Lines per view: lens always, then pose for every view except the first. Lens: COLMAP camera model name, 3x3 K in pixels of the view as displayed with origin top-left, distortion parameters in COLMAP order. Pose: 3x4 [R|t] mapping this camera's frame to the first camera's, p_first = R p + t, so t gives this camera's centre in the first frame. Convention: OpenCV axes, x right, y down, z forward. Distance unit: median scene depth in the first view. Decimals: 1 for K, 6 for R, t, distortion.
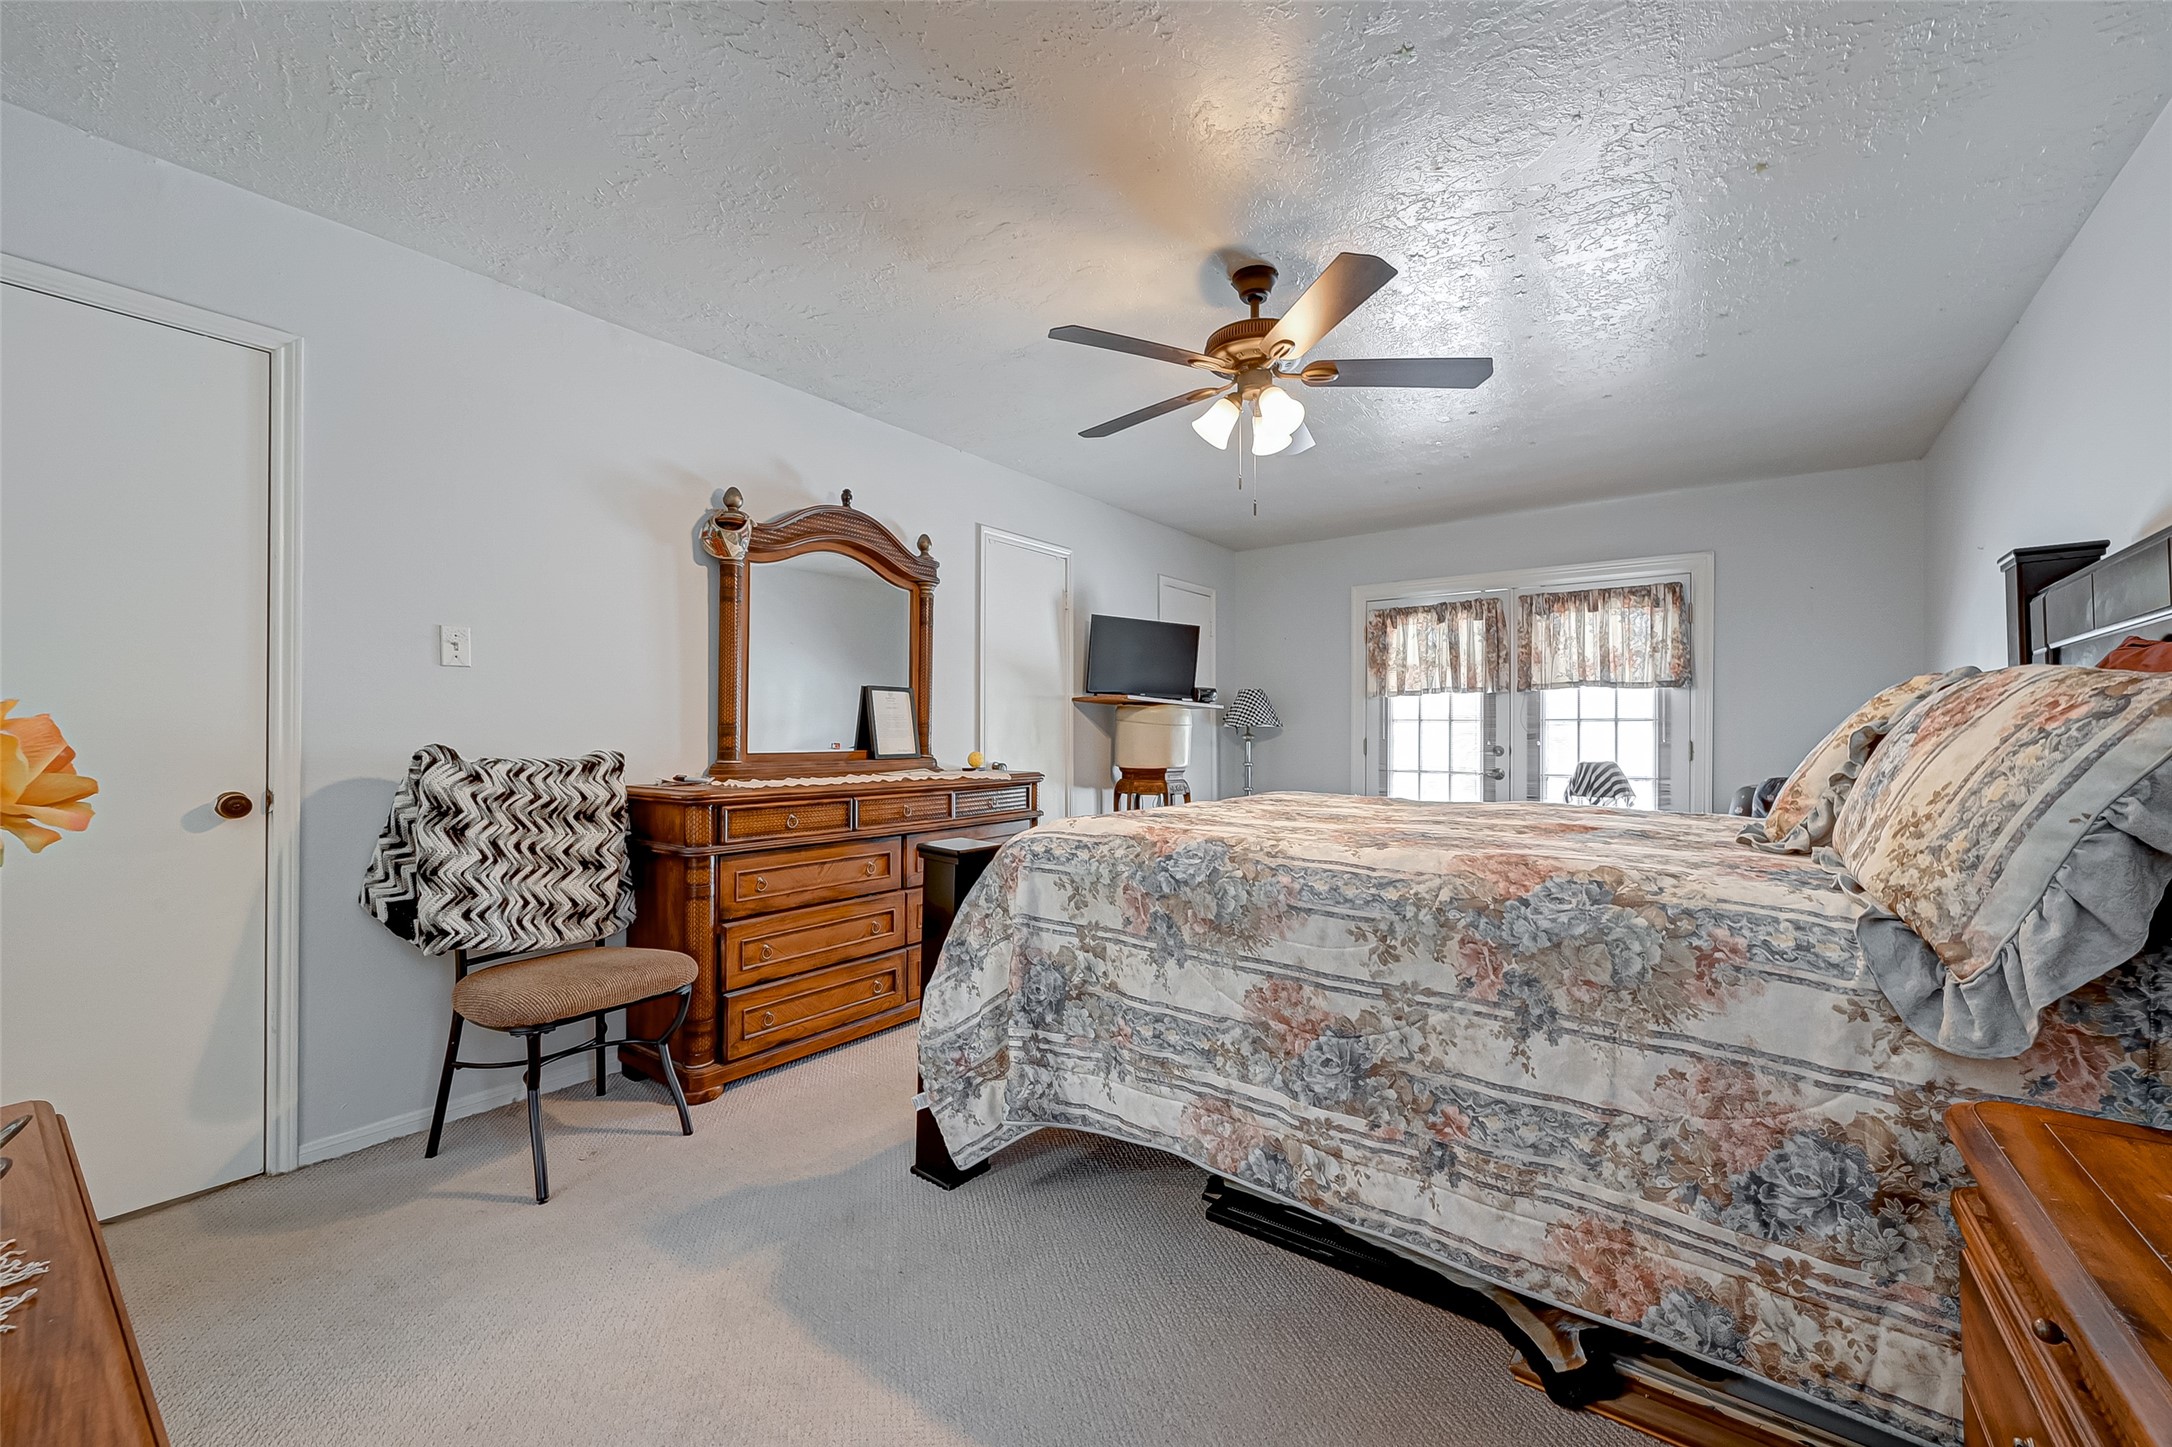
lens RADIAL K [[864.4, 0, 1080.2], [0, 864.4, 727.4], [0, 0, 1]] dist [-0.000107, 0.000366]
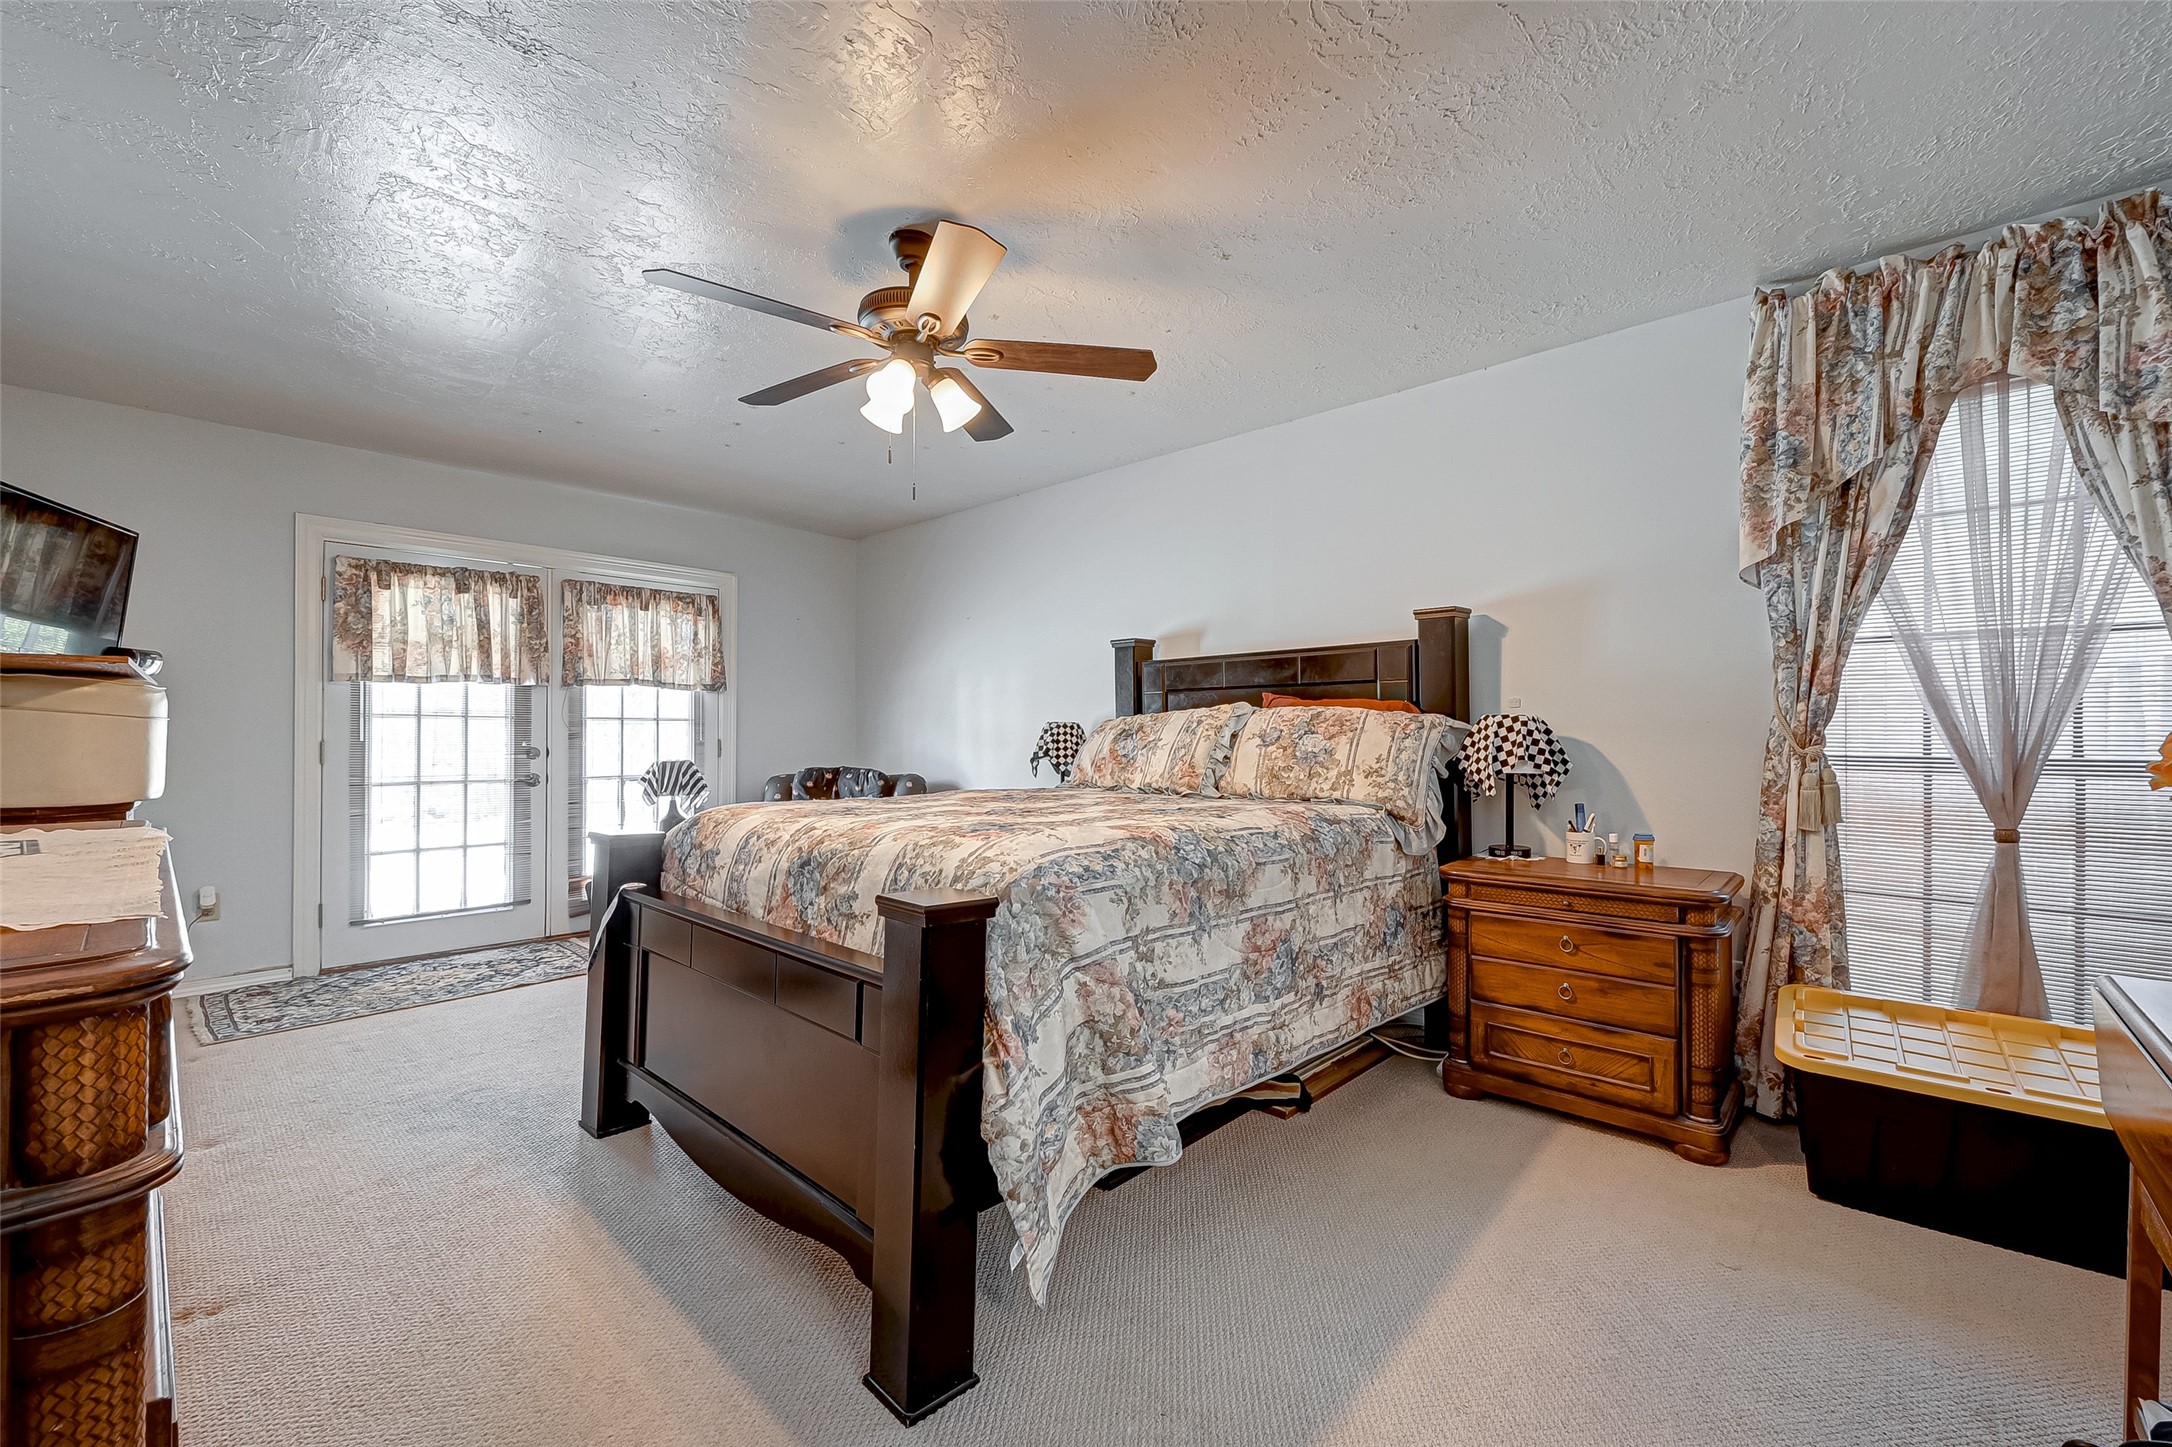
lens RADIAL K [[864.4, 0, 1154.1], [0, 864.4, 731.2], [0, 0, 1]] dist [-0.000107, 0.000366]
pose [[0.077904, 0.000432, 0.996961, -0.368612], [-0.007483, 0.999972, 0.000152, 0.000699], [-0.996933, -0.007472, 0.077905, 0.350153]]
